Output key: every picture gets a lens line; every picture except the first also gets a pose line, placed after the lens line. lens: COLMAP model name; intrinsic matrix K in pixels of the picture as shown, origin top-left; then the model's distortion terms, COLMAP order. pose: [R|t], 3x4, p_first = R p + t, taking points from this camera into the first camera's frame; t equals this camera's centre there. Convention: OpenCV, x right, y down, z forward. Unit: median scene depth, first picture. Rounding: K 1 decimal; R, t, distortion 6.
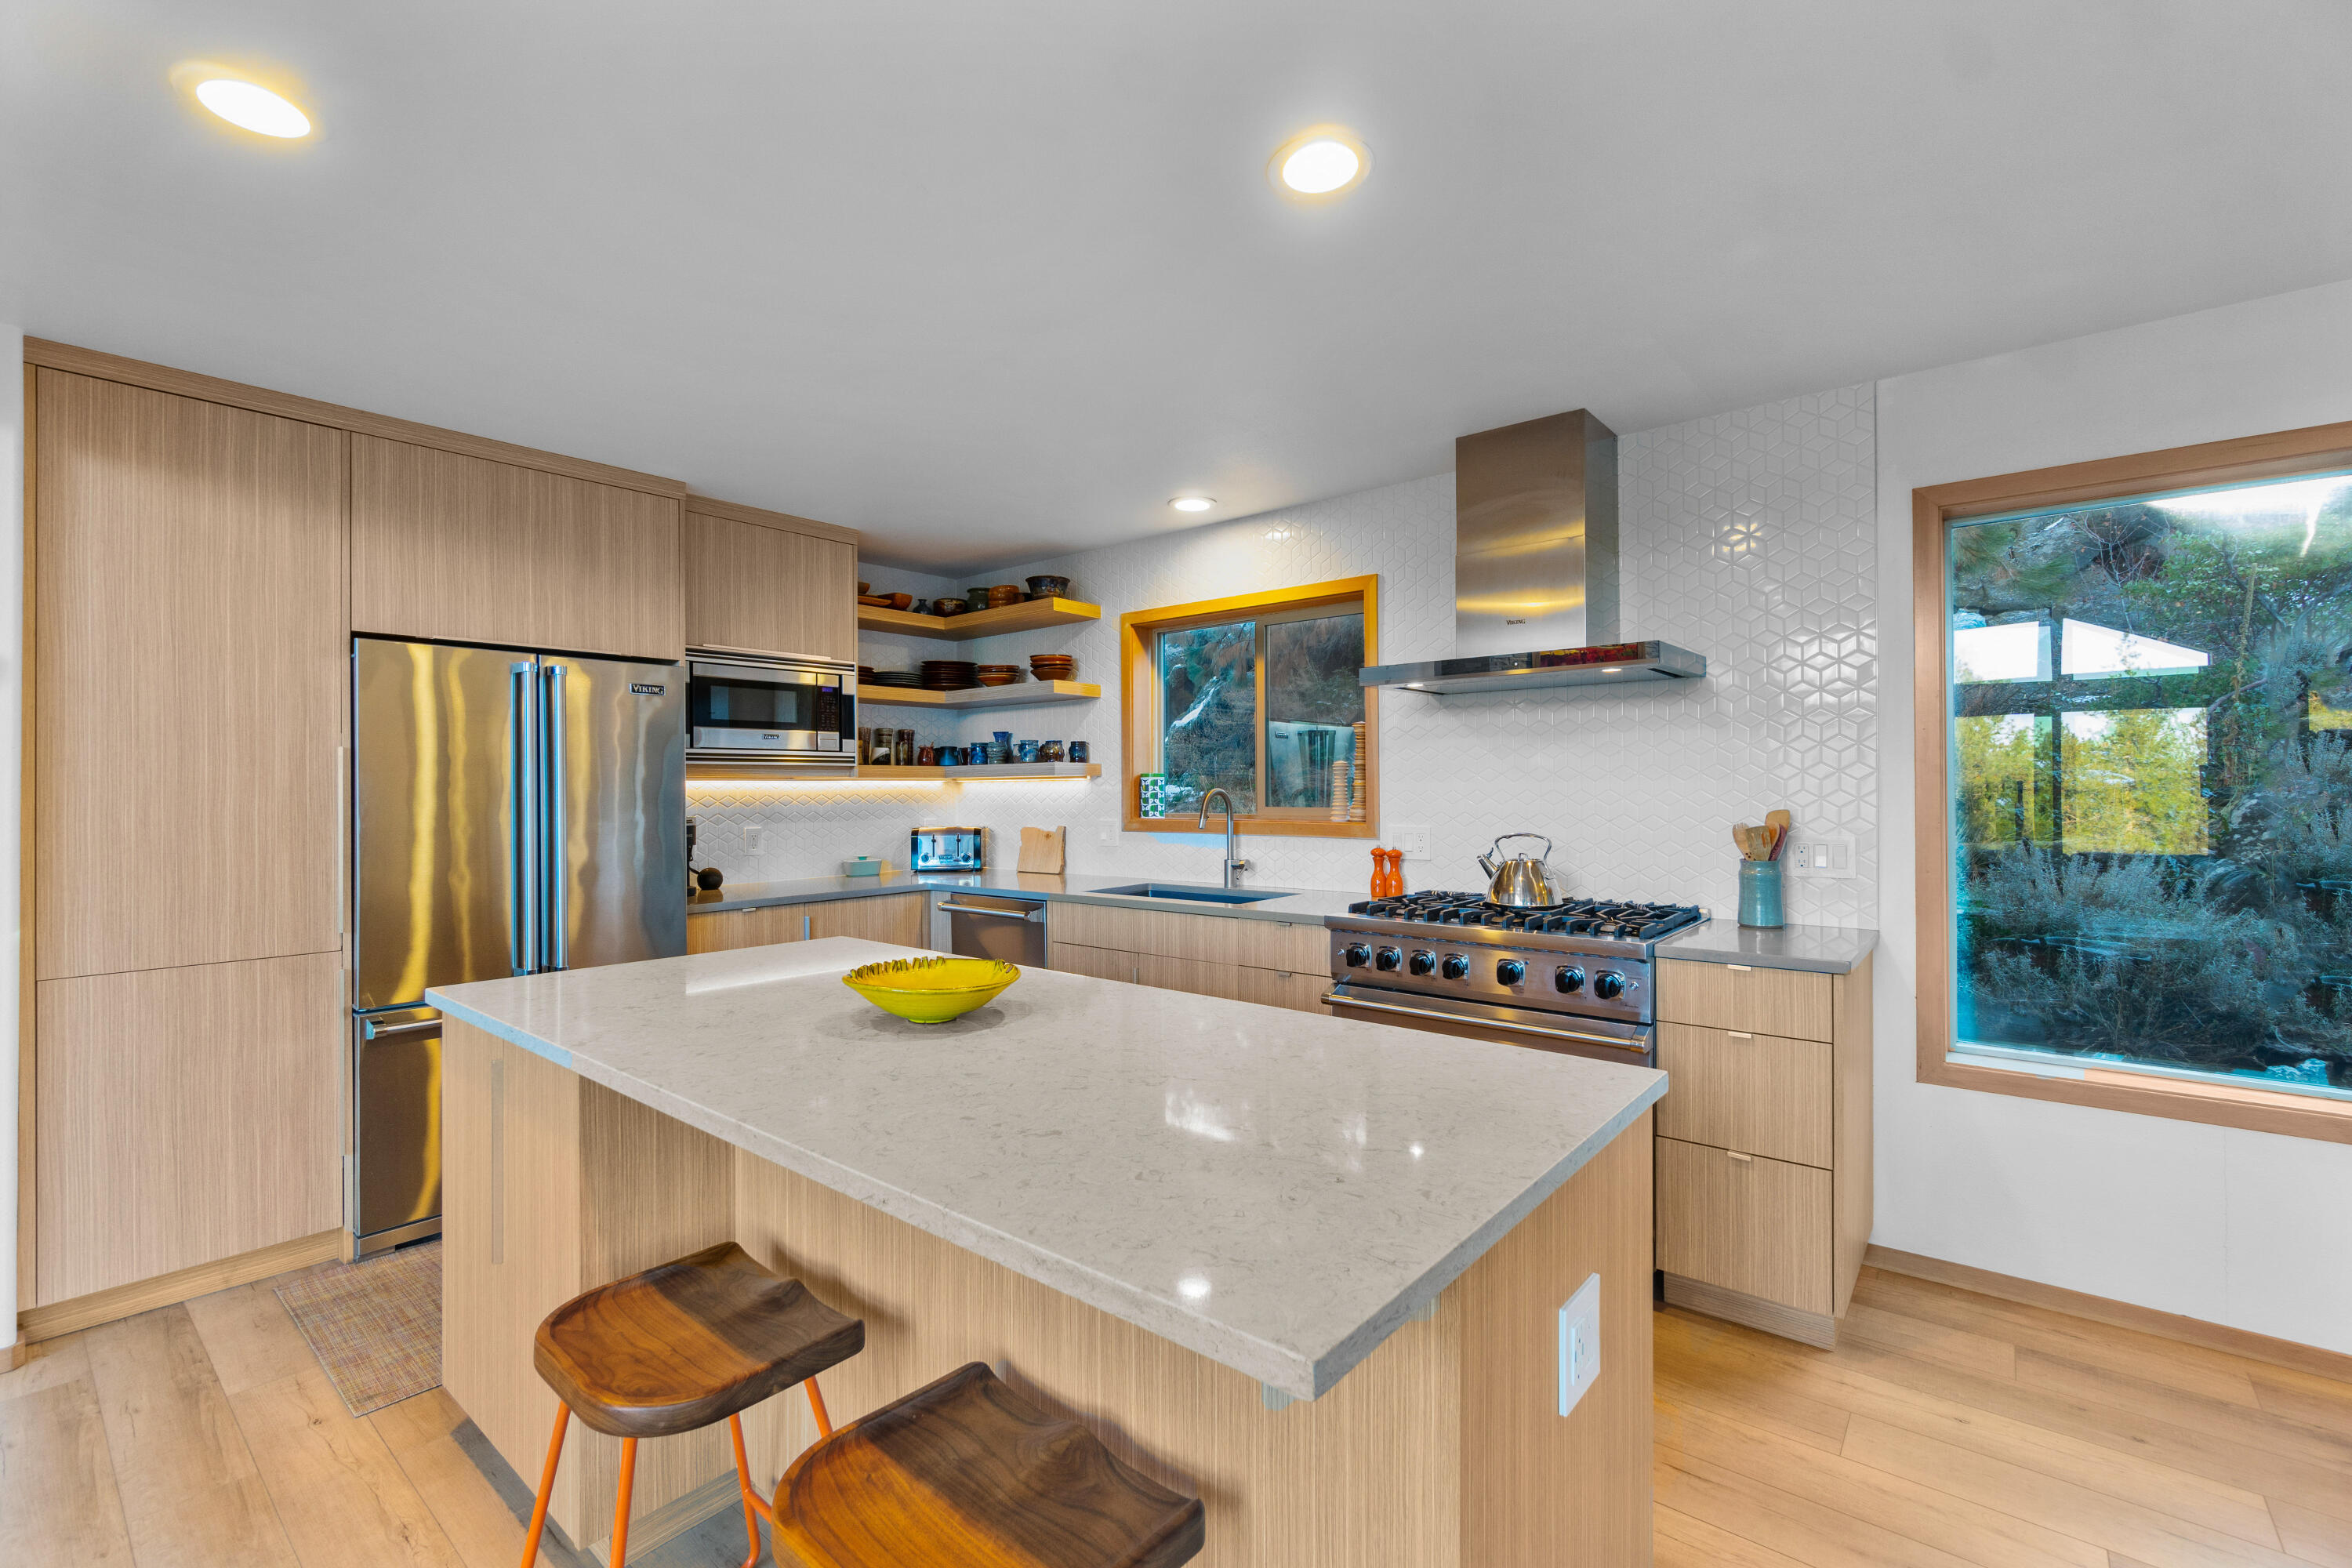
lens RADIAL K [[1008.3, 0, 1183.8], [0, 1008.3, 776.0], [0, 0, 1]] dist [-0.006338, 0.001175]
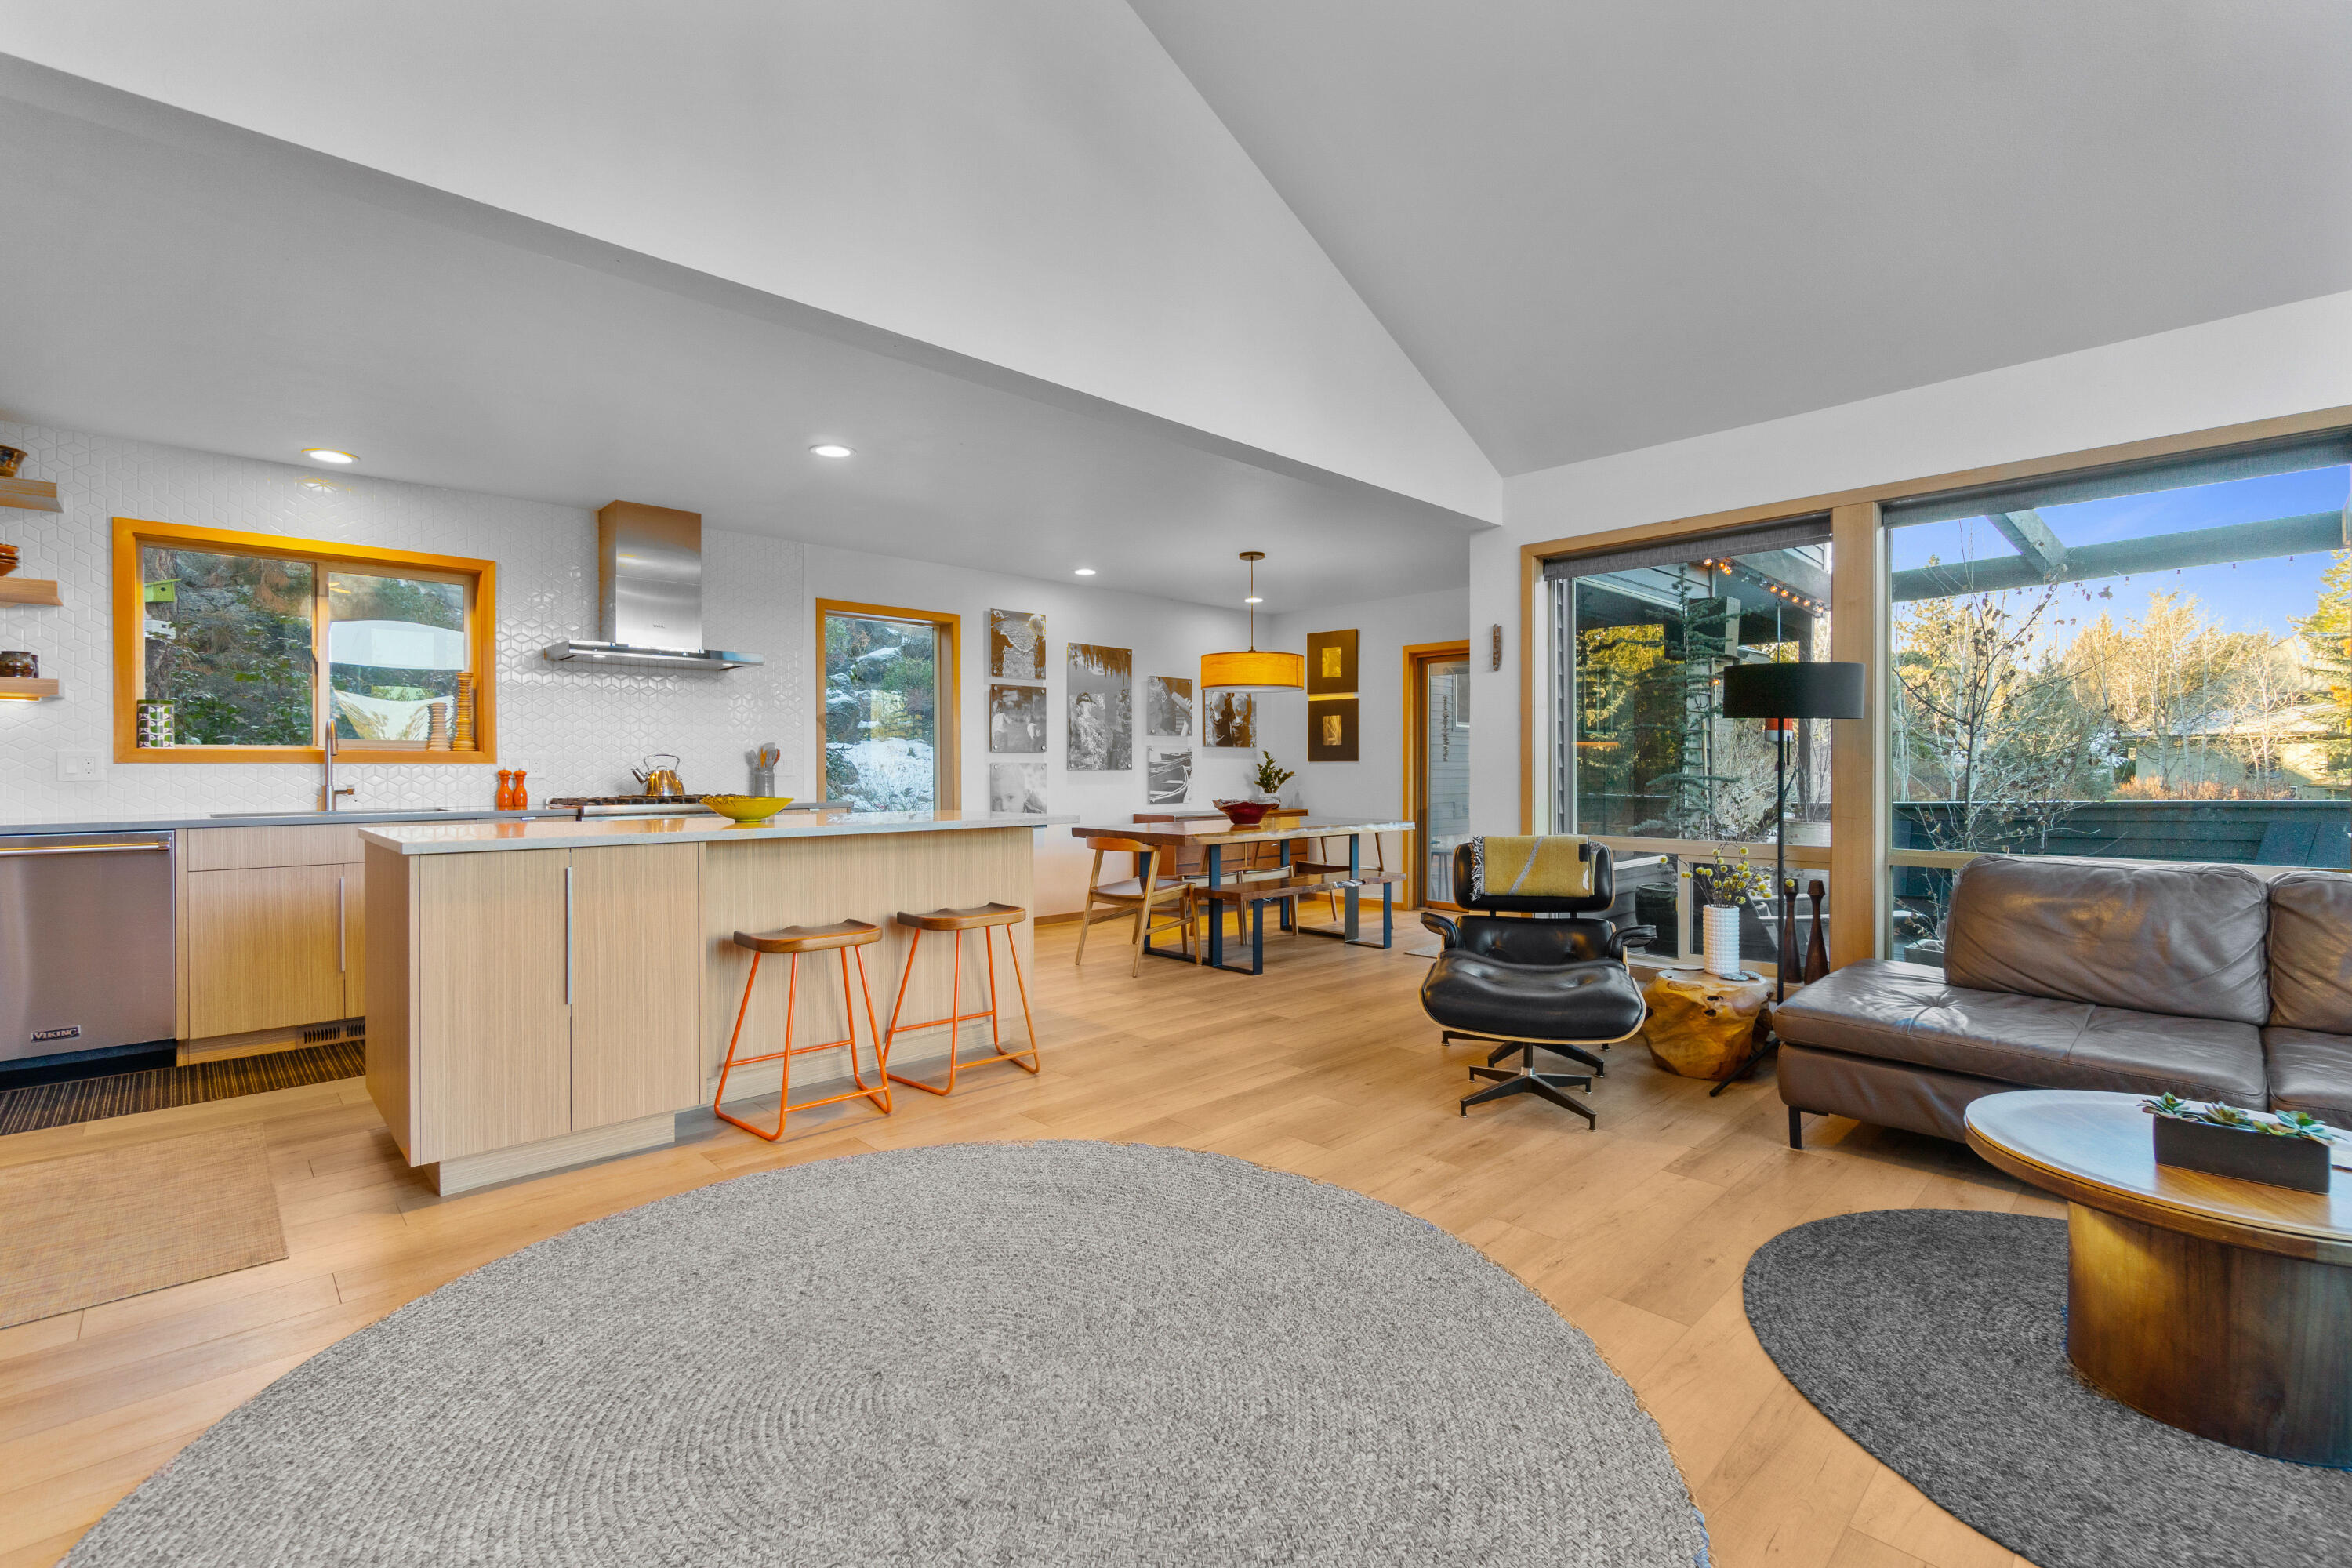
lens RADIAL K [[1008.3, 0, 1199.6], [0, 1008.3, 772.8], [0, 0, 1]] dist [-0.006338, 0.001175]
pose [[0.106363, 0.001474, 0.994326, -0.974867], [-0.009532, 0.999954, -0.000463, 0.063345], [-0.994282, -0.009429, 0.106373, -0.051072]]
